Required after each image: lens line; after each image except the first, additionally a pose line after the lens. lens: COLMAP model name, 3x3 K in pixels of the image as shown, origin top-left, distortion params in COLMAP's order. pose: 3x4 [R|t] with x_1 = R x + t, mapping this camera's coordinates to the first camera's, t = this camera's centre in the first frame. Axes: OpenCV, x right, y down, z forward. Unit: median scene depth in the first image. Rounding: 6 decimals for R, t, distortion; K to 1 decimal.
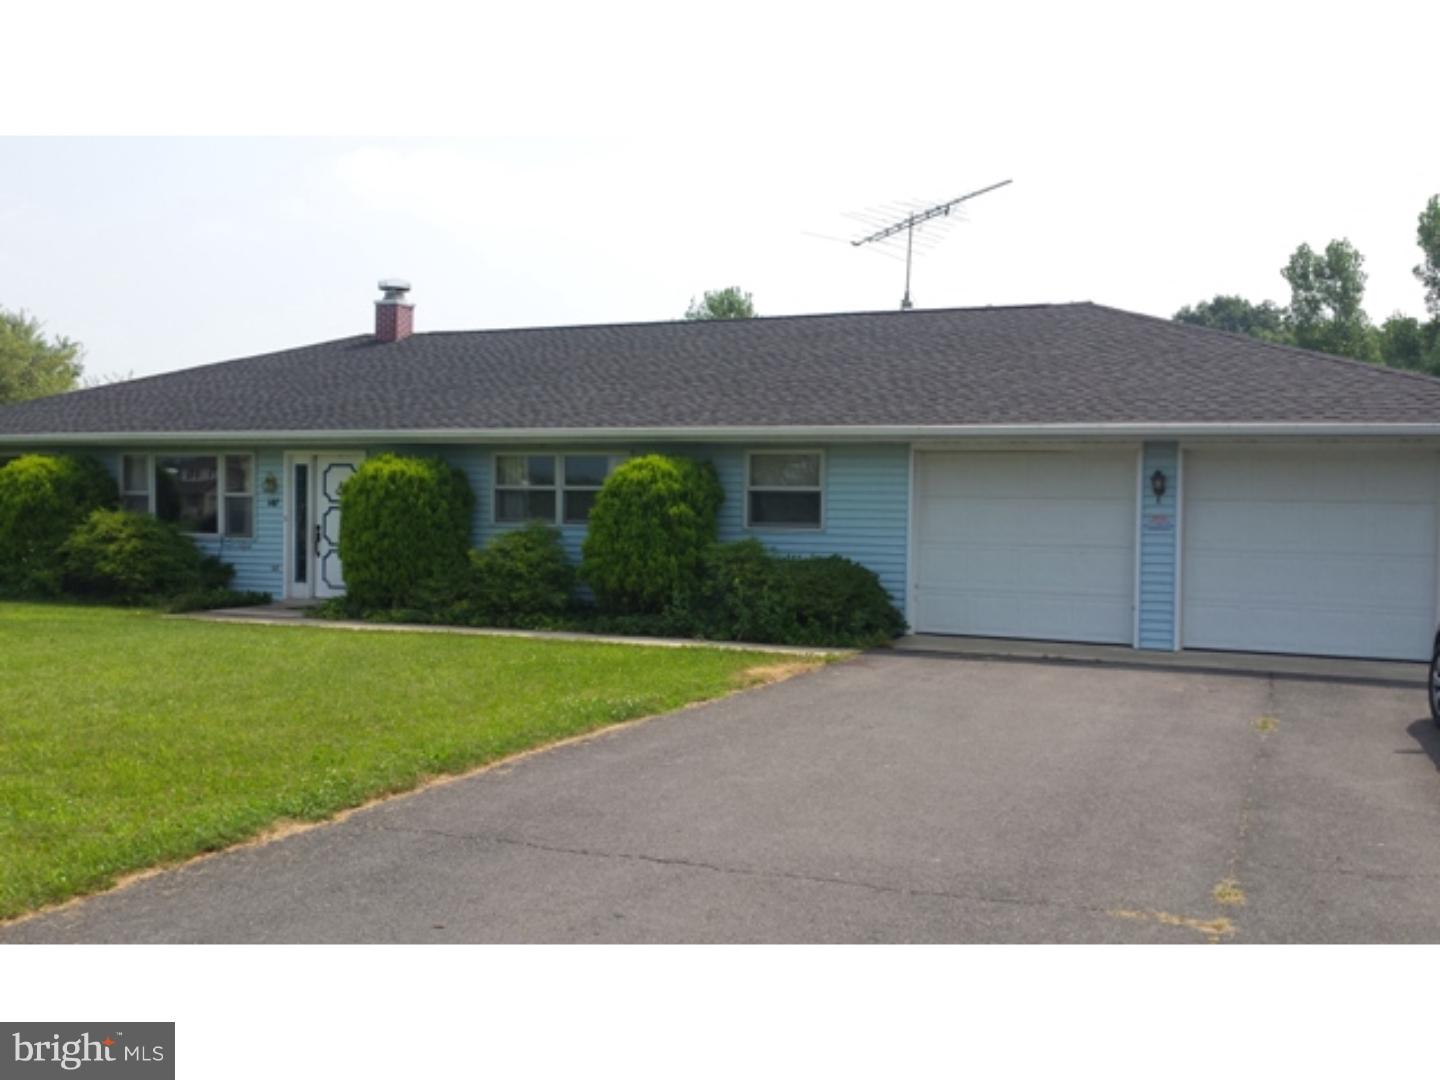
lens RADIAL K [[1293.7, 0, 722.4], [0, 1293.7, 536.7], [0, 0, 1]] dist [0.001578, -0.014626]
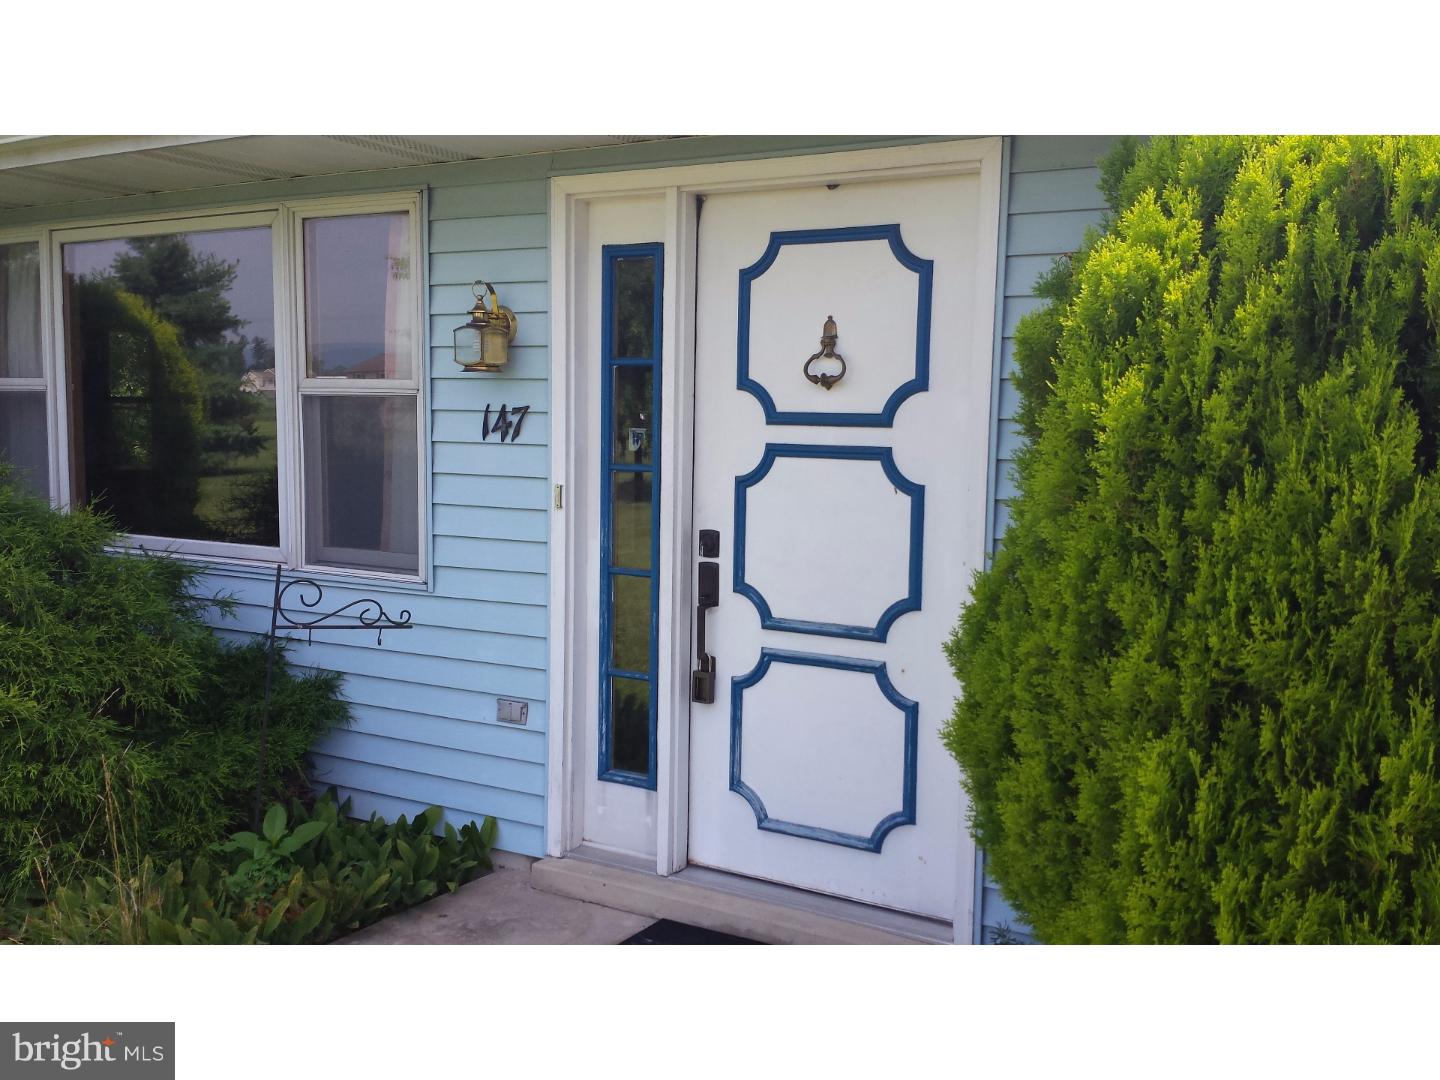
lens RADIAL K [[1293.7, 0, 719.1], [0, 1293.7, 542.2], [0, 0, 1]] dist [0.001578, -0.014626]
pose [[0.990985, 0.017844, -0.132781, -0.281173], [-0.007384, 0.996859, 0.078853, -0.023577], [0.133771, -0.077161, 0.988004, 0.785997]]
